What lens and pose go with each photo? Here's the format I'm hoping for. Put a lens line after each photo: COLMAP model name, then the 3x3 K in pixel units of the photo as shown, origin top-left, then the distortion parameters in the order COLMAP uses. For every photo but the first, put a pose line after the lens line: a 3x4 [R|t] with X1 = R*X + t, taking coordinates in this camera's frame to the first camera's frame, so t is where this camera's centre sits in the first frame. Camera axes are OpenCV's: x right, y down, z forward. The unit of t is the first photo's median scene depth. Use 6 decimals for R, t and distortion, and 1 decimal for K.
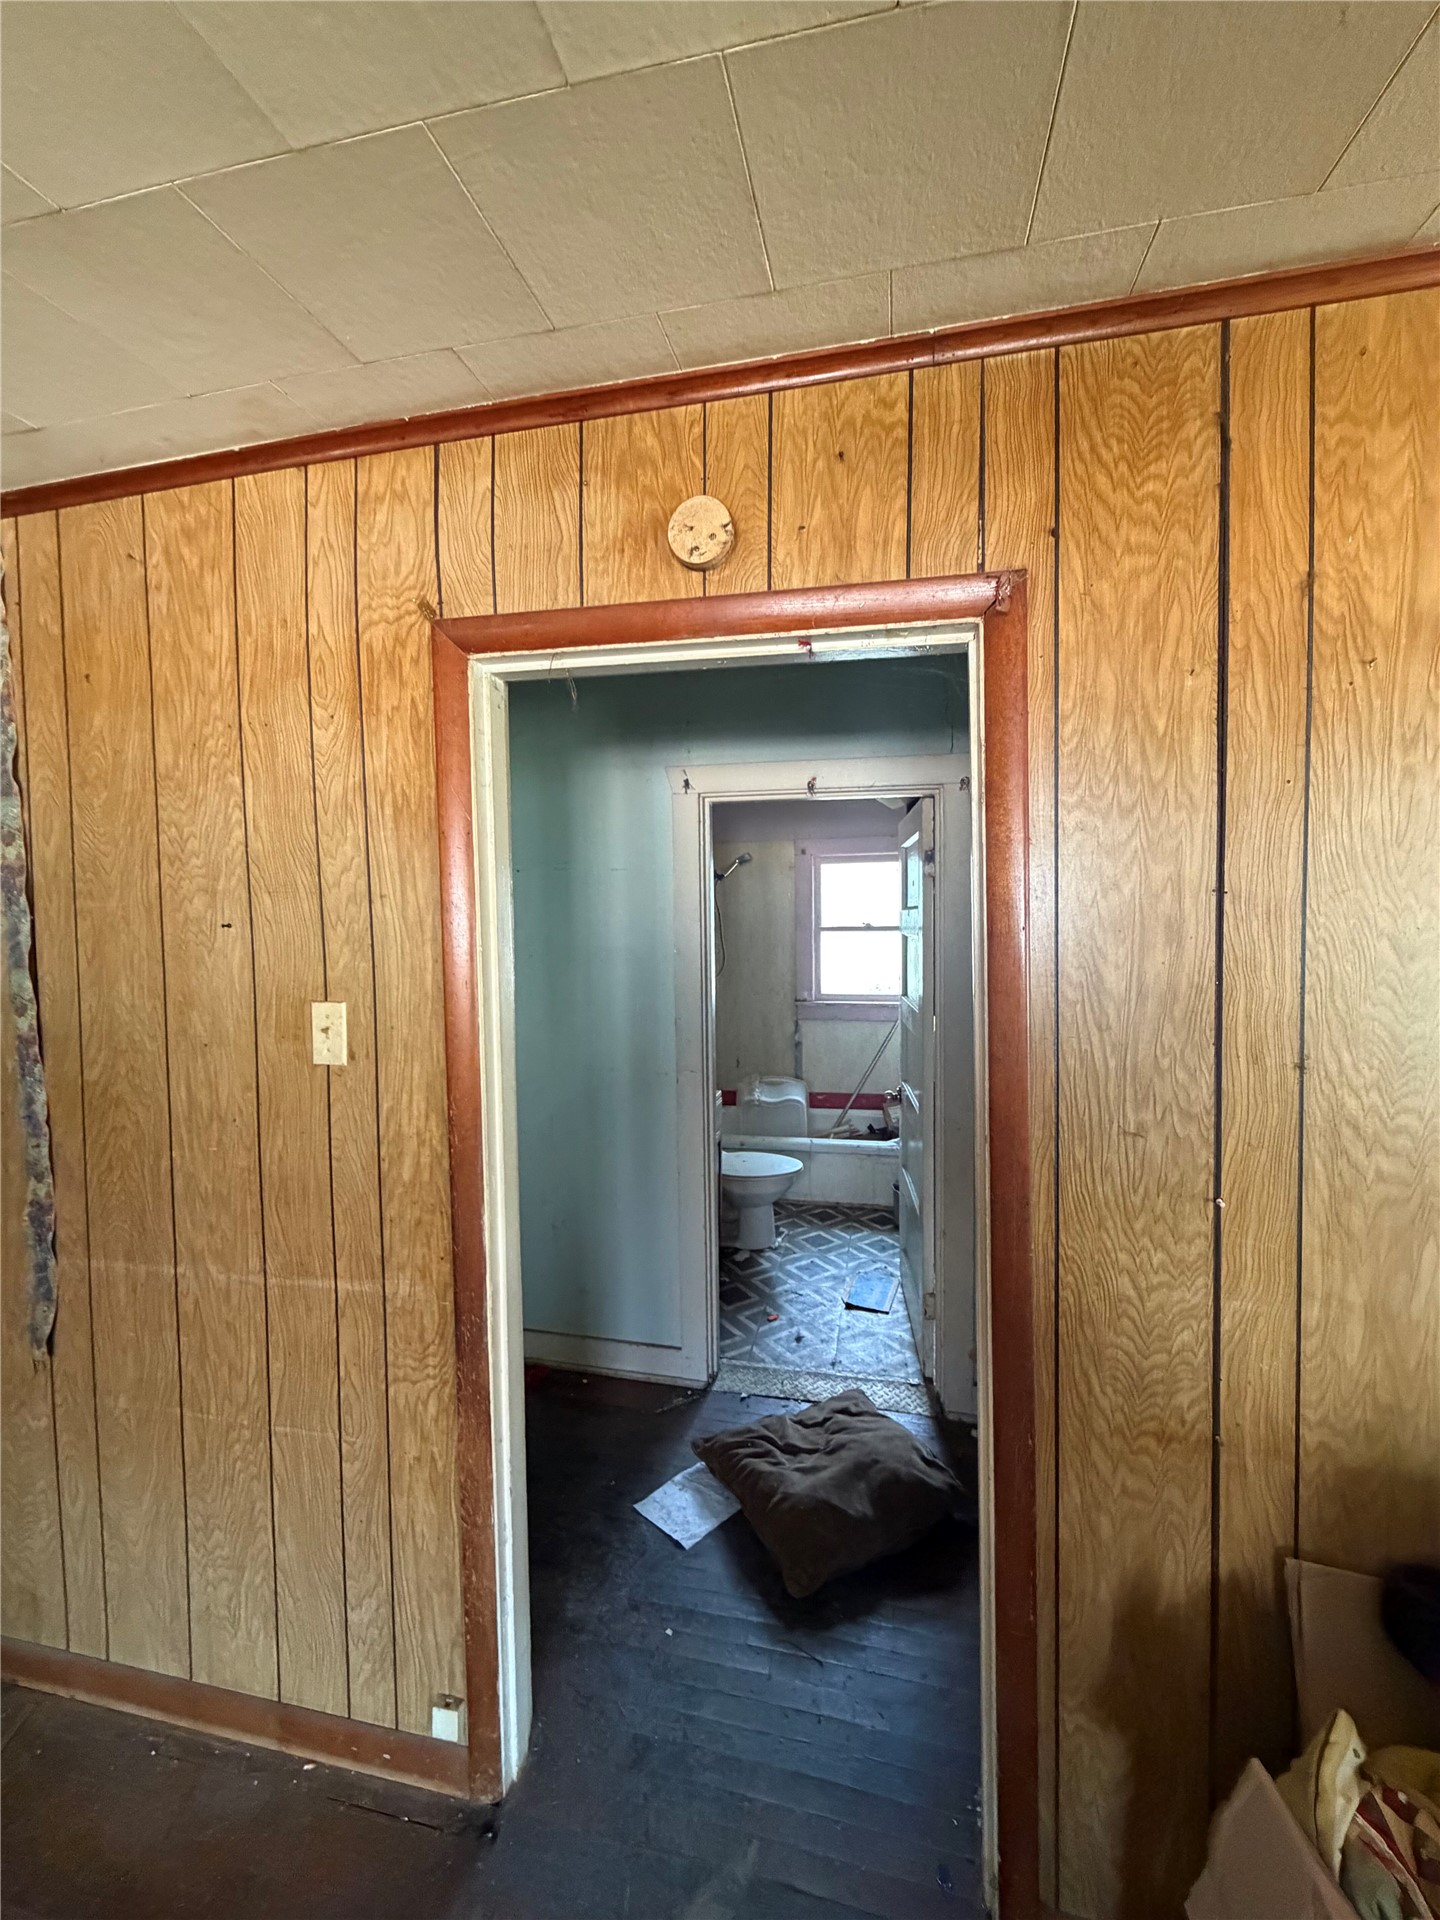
lens RADIAL K [[766.2, 0, 721.1], [0, 766.2, 954.9], [0, 0, 1]] dist [-0.000609, 0.000393]
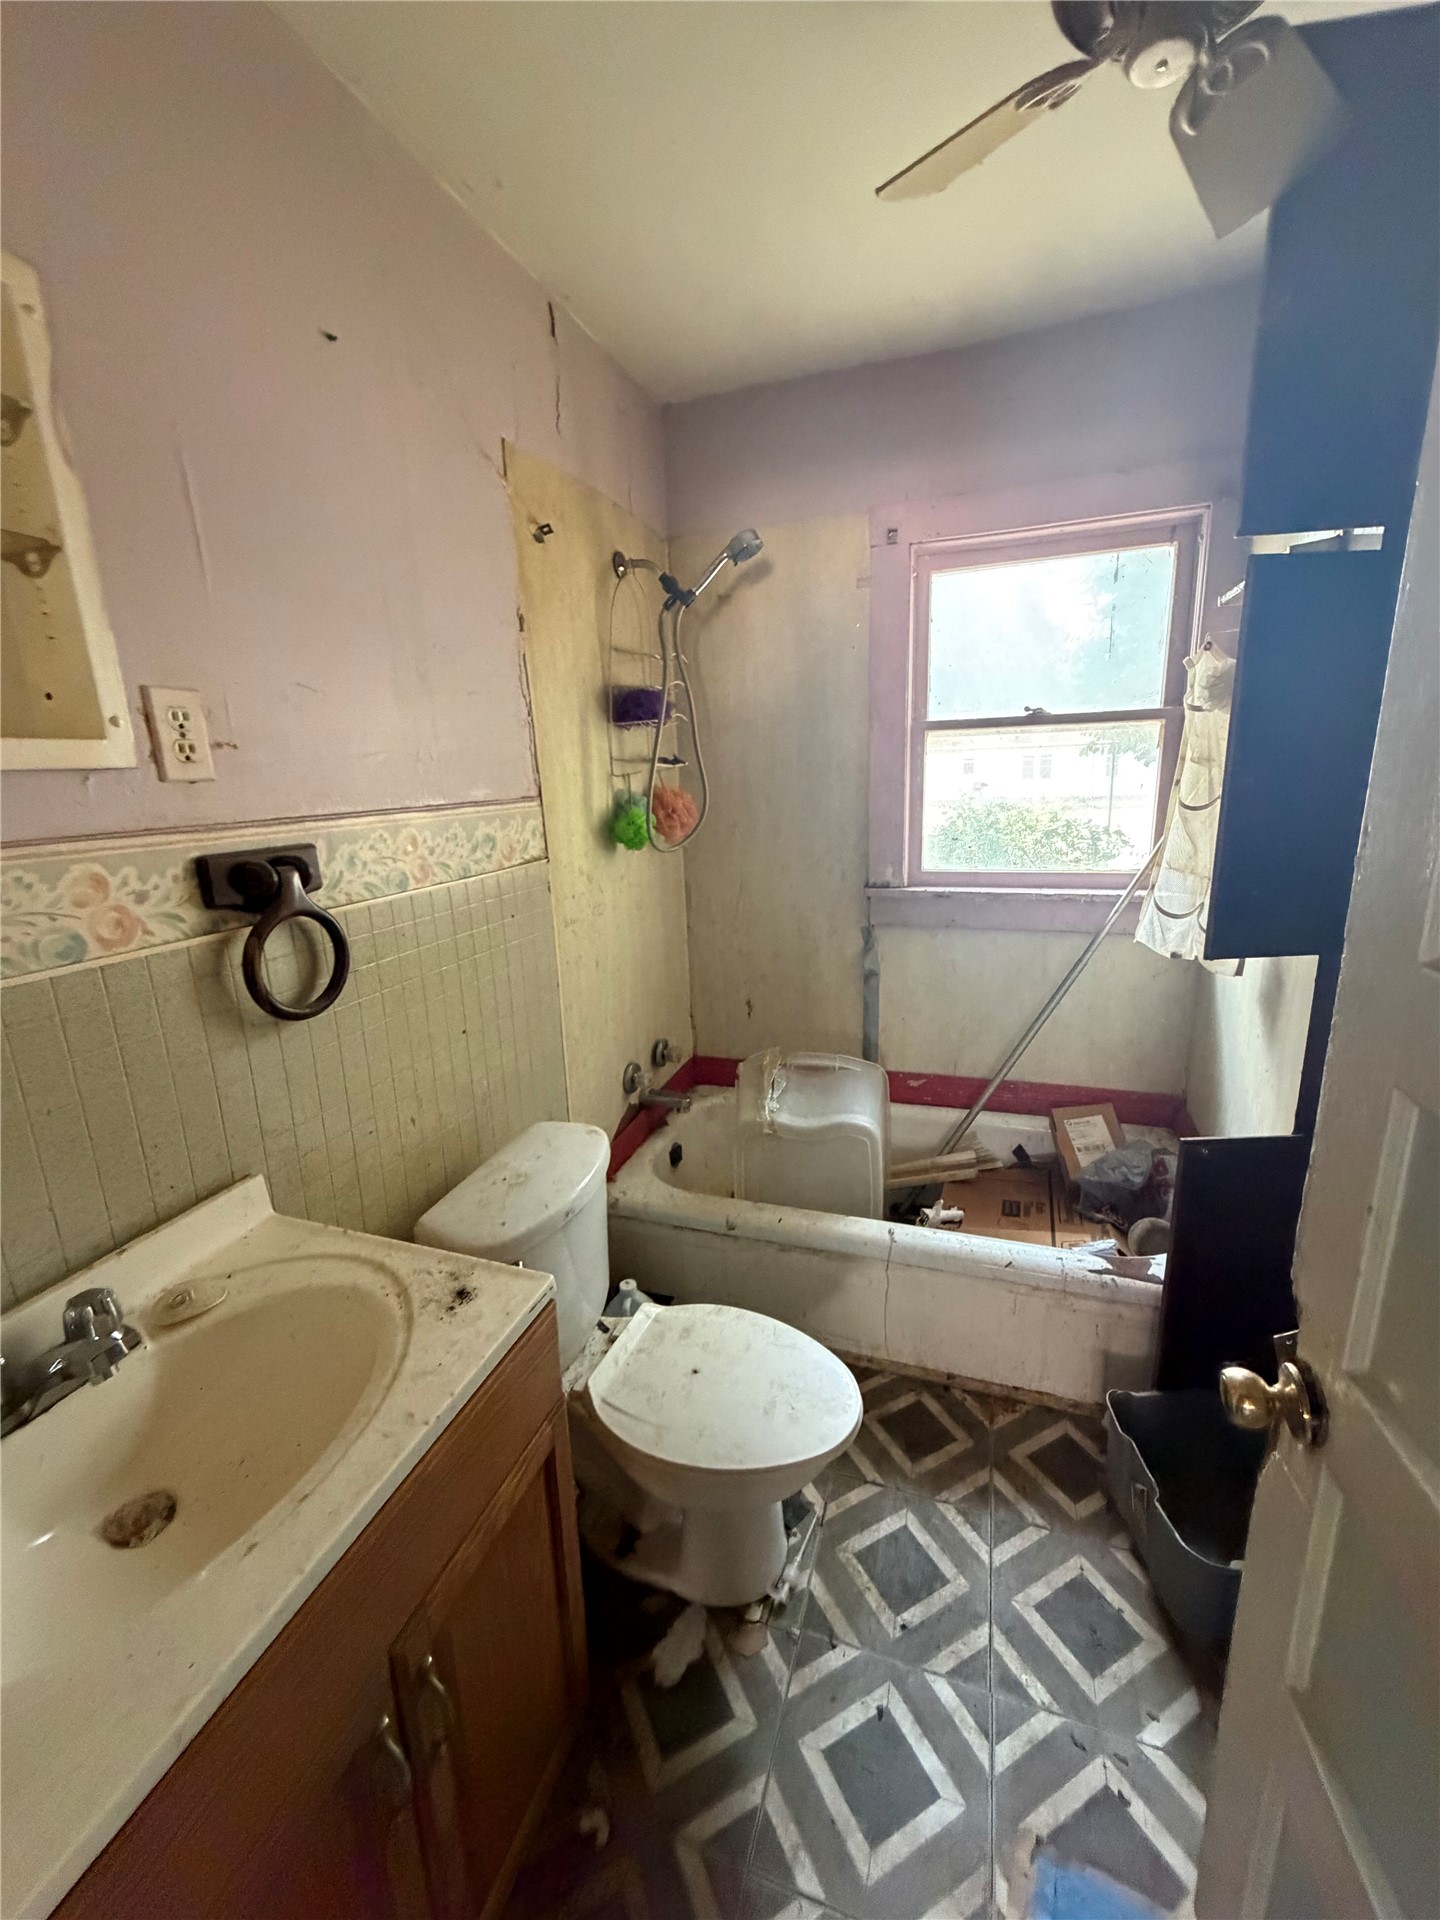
lens RADIAL K [[766.2, 0, 716.1], [0, 766.2, 958.3], [0, 0, 1]] dist [-0.000609, 0.000393]
pose [[0.992939, 0.003000, -0.118589, 0.076106], [0.020554, 0.980209, 0.196896, 0.011025], [0.116833, -0.197943, 0.973226, 0.648668]]
